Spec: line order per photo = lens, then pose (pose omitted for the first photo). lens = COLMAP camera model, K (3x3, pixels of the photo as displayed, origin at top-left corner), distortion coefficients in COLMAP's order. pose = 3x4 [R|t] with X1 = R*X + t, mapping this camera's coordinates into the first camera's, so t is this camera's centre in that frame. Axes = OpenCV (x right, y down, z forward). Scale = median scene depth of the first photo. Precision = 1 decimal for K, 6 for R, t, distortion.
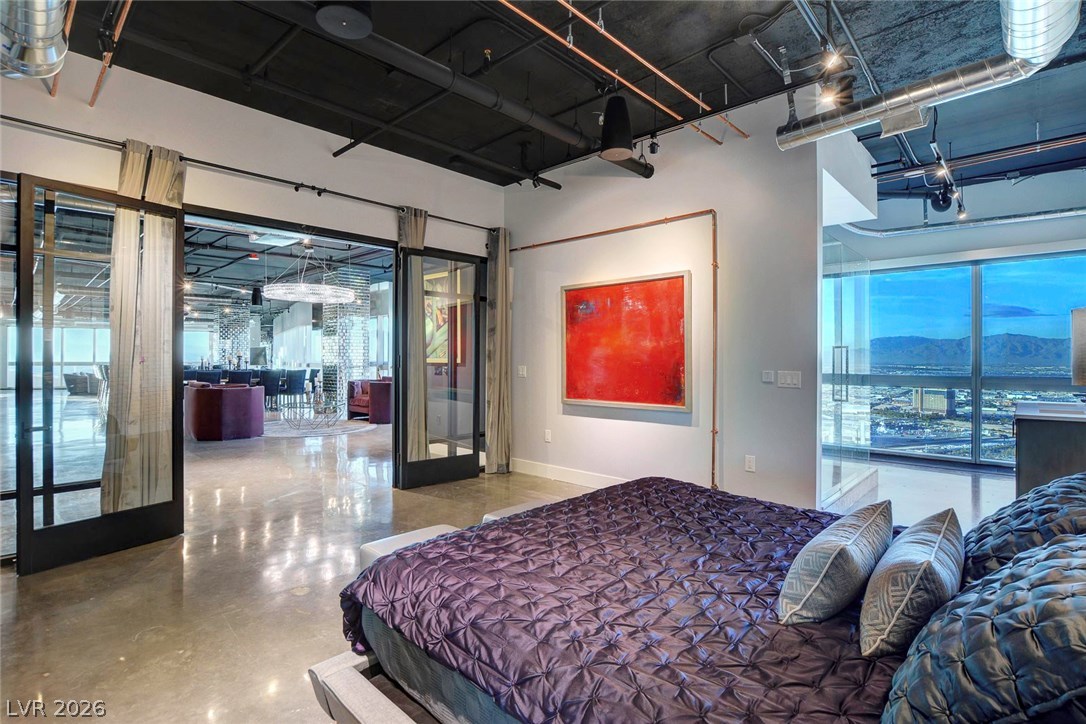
lens RADIAL K [[537.5, 0, 548.0], [0, 537.5, 362.1], [0, 0, 1]] dist [-0.042942, 0.000006]
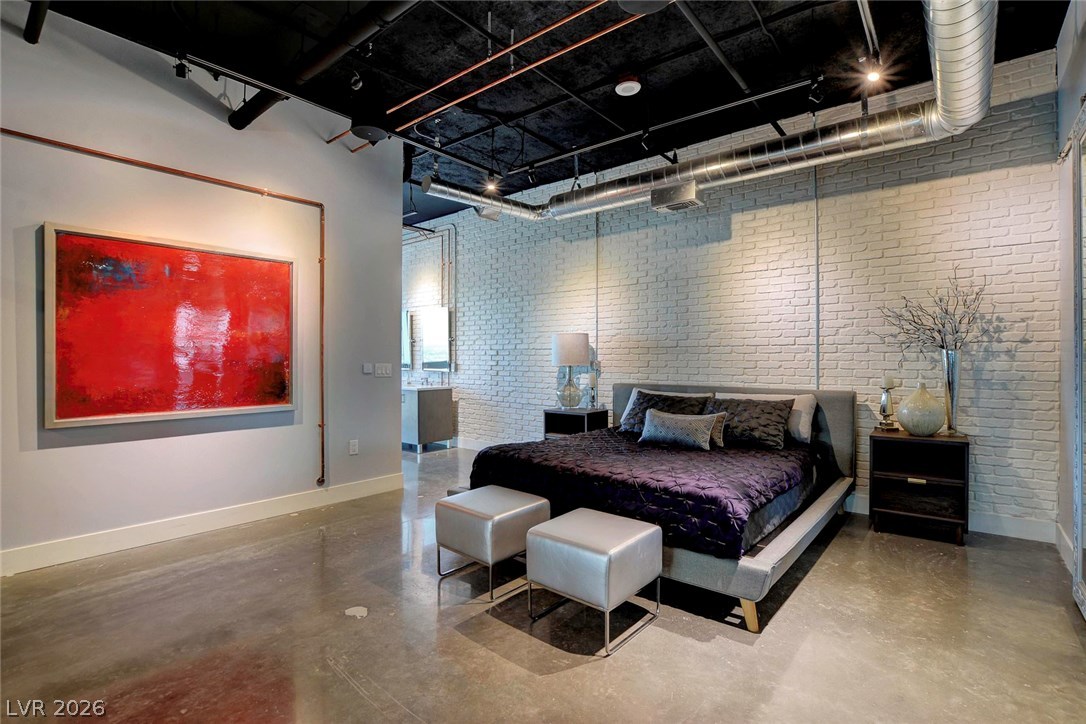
lens RADIAL K [[501.4, 0, 542.1], [0, 501.4, 360.0], [0, 0, 1]] dist [-0.035605, 0.003059]
pose [[-0.057646, -0.008668, 0.998299, -0.621348], [-0.000659, 0.999962, 0.008644, -0.000629], [-0.998337, -0.000160, -0.057650, 0.613652]]
